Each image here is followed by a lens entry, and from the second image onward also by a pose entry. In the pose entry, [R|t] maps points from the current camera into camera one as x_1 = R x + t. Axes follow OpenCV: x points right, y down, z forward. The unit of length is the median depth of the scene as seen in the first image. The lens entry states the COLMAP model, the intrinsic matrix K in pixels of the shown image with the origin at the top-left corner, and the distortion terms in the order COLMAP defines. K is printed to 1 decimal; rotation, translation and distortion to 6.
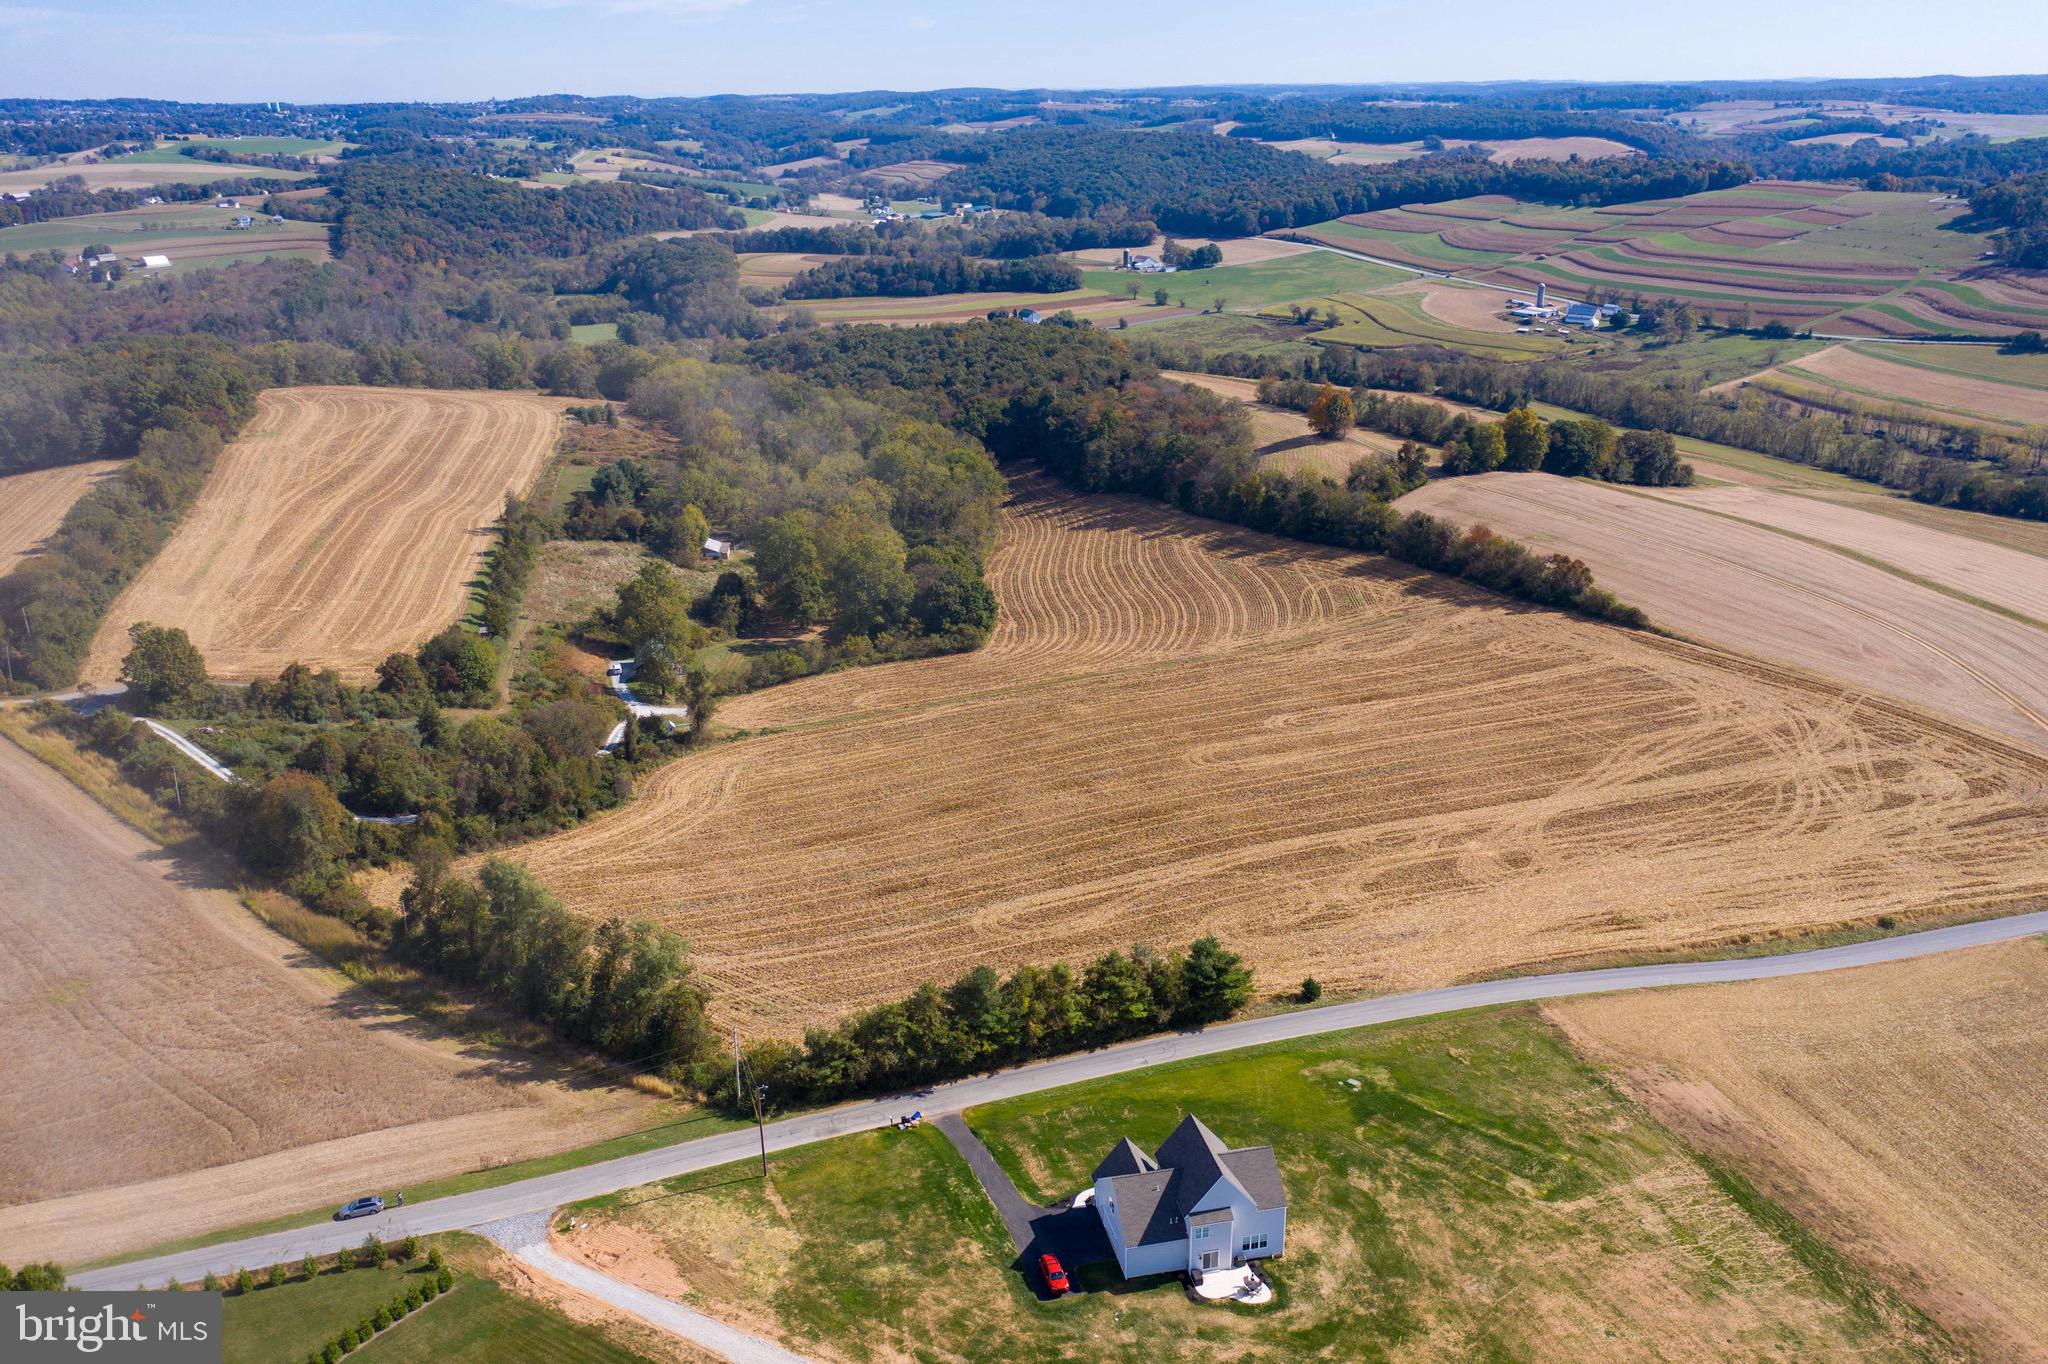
lens RADIAL K [[1631.2, 0, 1024.0], [0, 1631.2, 682.0], [0, 0, 1]] dist [-0.003404, 0.012282]
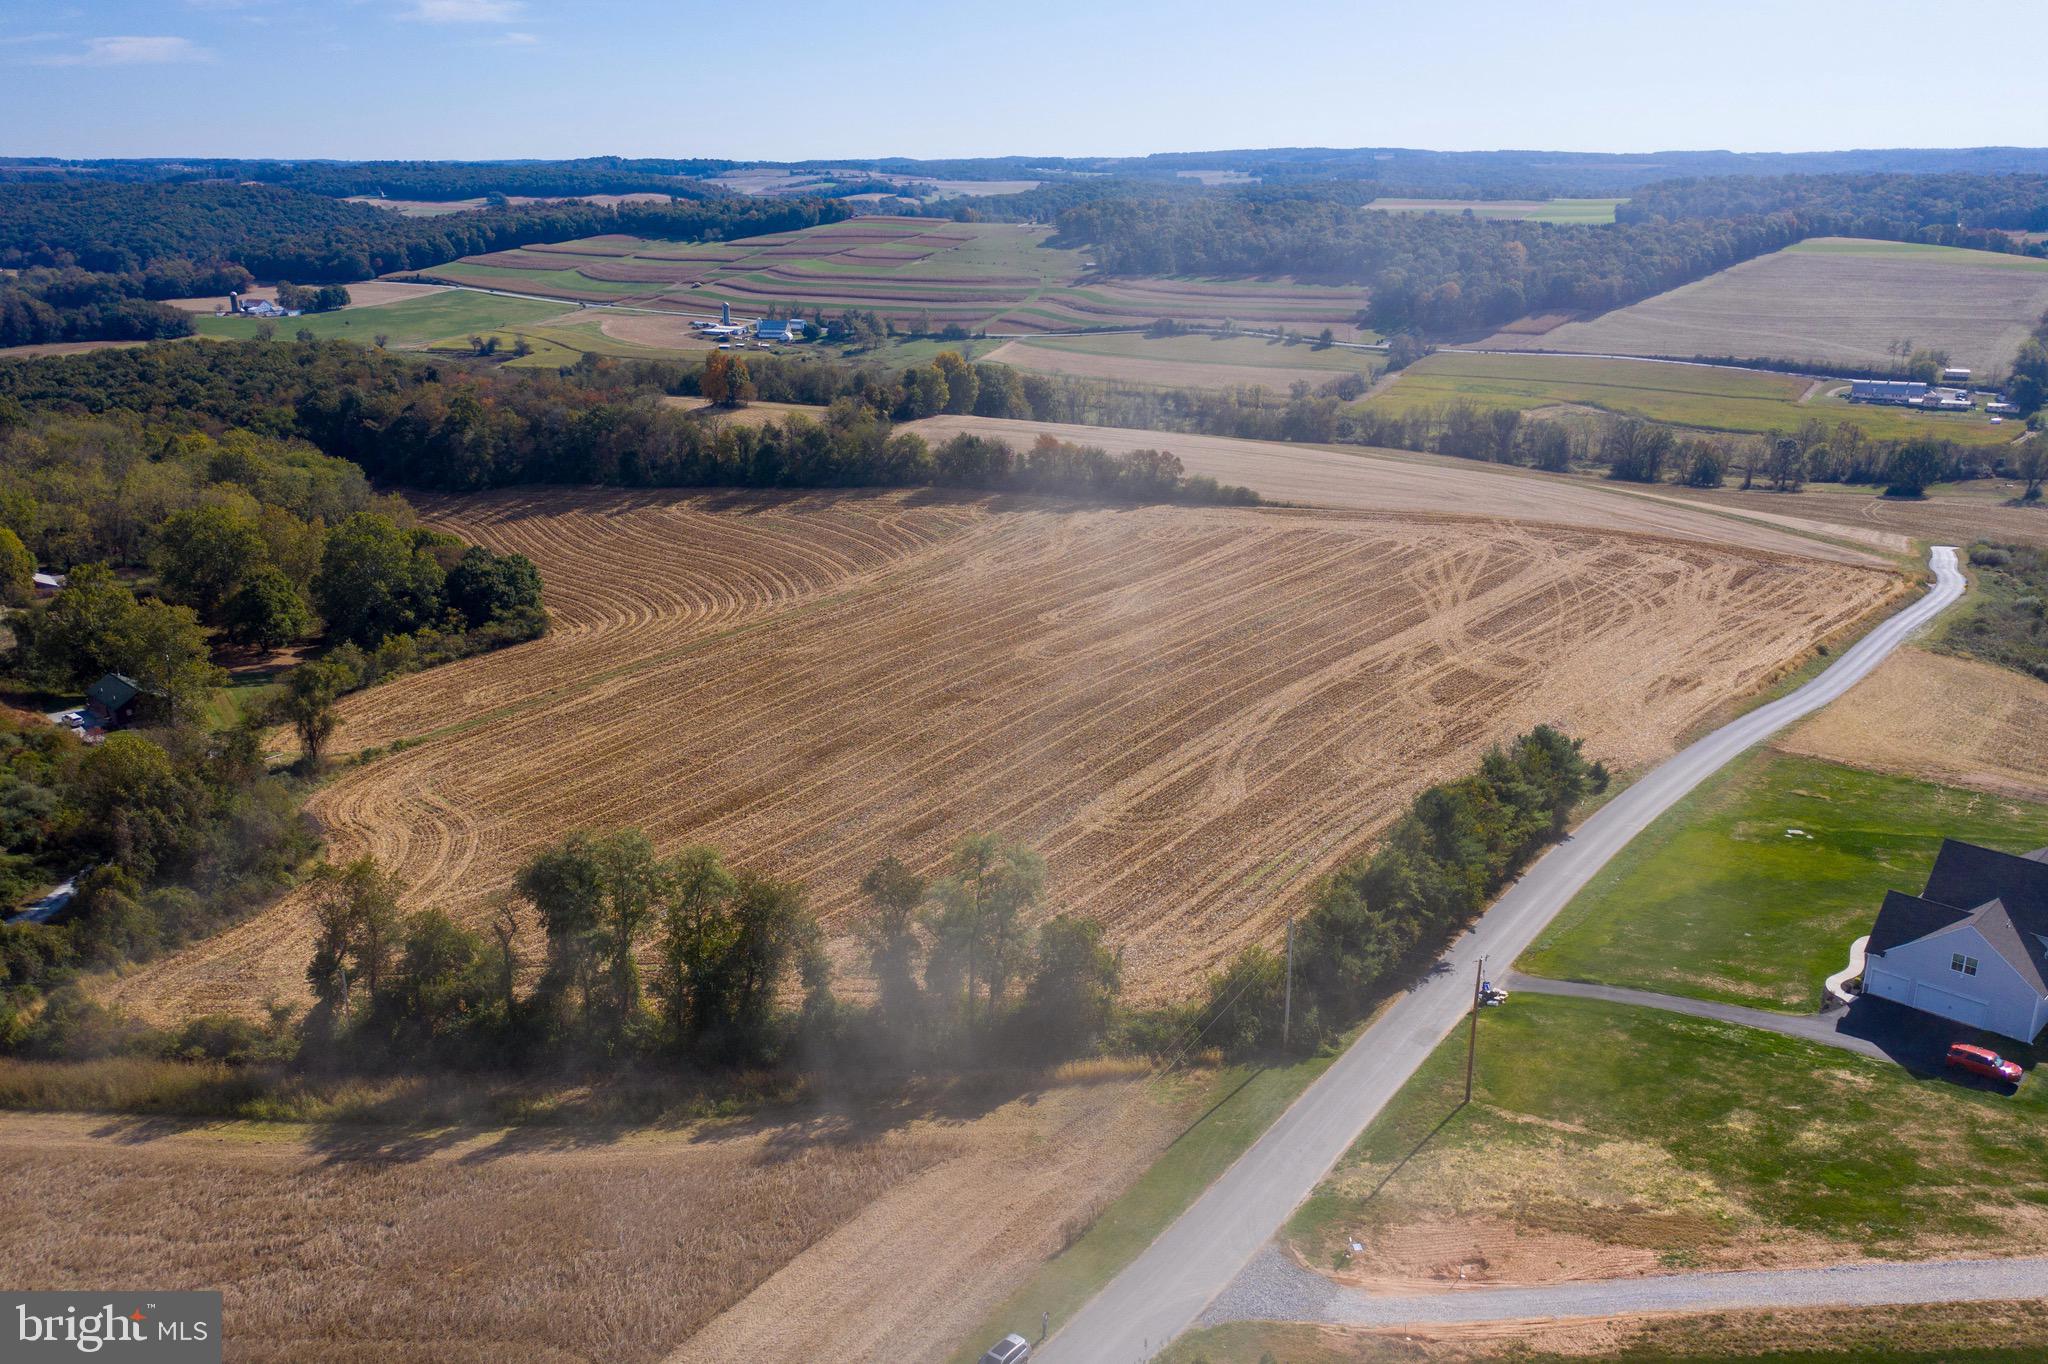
lens RADIAL K [[1631.2, 0, 1024.0], [0, 1631.2, 682.0], [0, 0, 1]] dist [-0.003404, 0.012282]
pose [[0.840082, -0.151495, 0.520876, -0.219281], [0.175409, 0.984490, 0.003431, 0.035801], [-0.513317, 0.088484, 0.853626, 0.179897]]
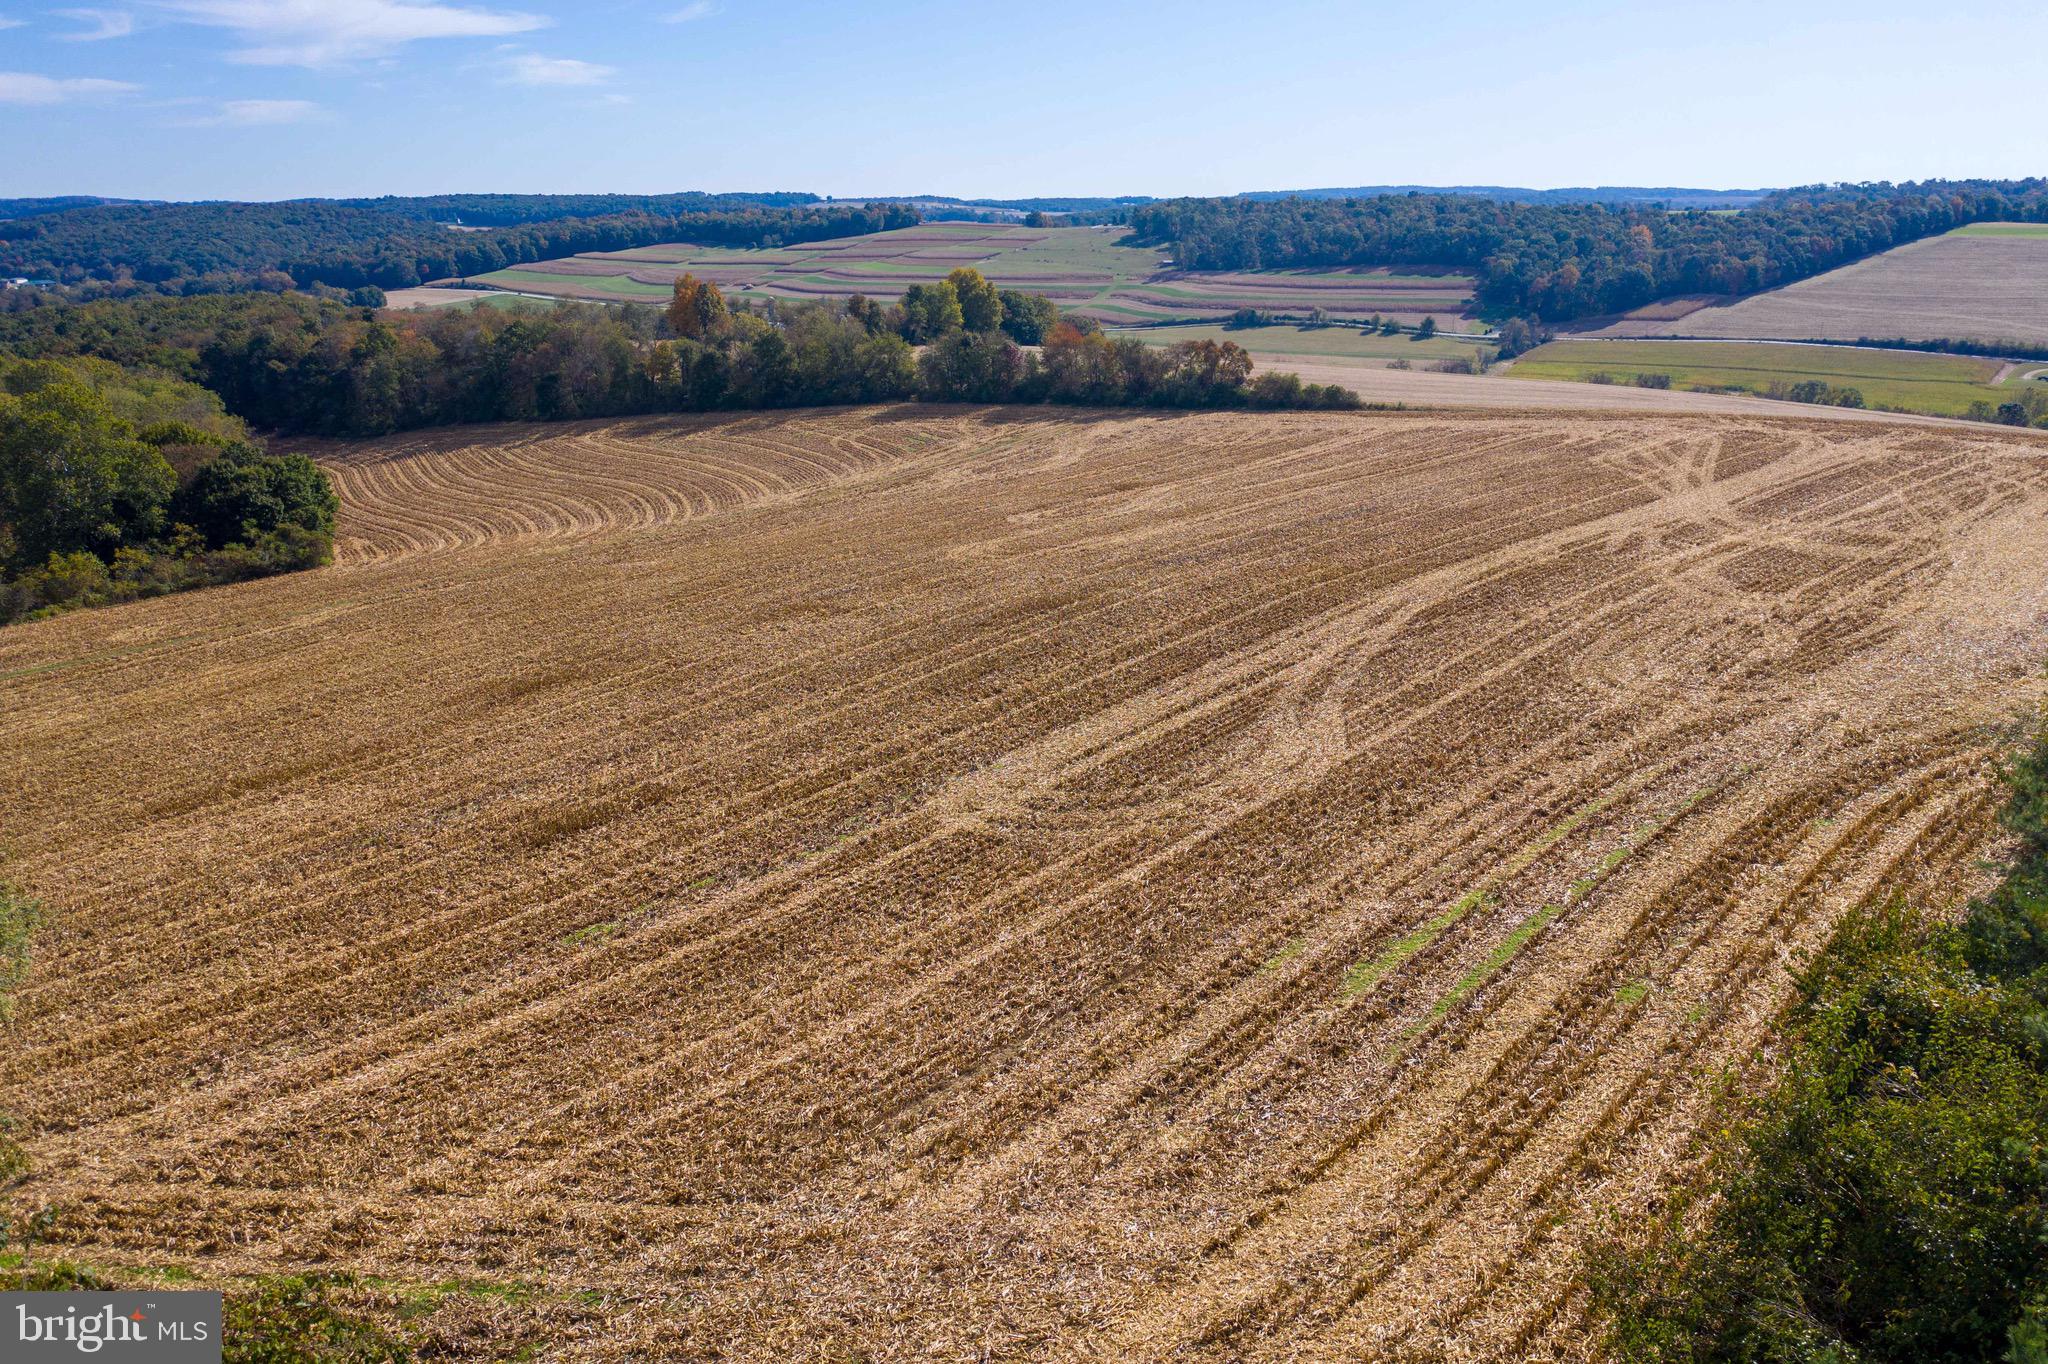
lens RADIAL K [[1629.7, 0, 1021.1], [0, 1629.7, 689.9], [0, 0, 1]] dist [-0.006709, 0.012236]
pose [[0.868641, -0.129433, 0.478235, -0.080536], [0.162441, 0.986318, -0.028105, 0.065884], [-0.468054, 0.102098, 0.877782, 0.359989]]
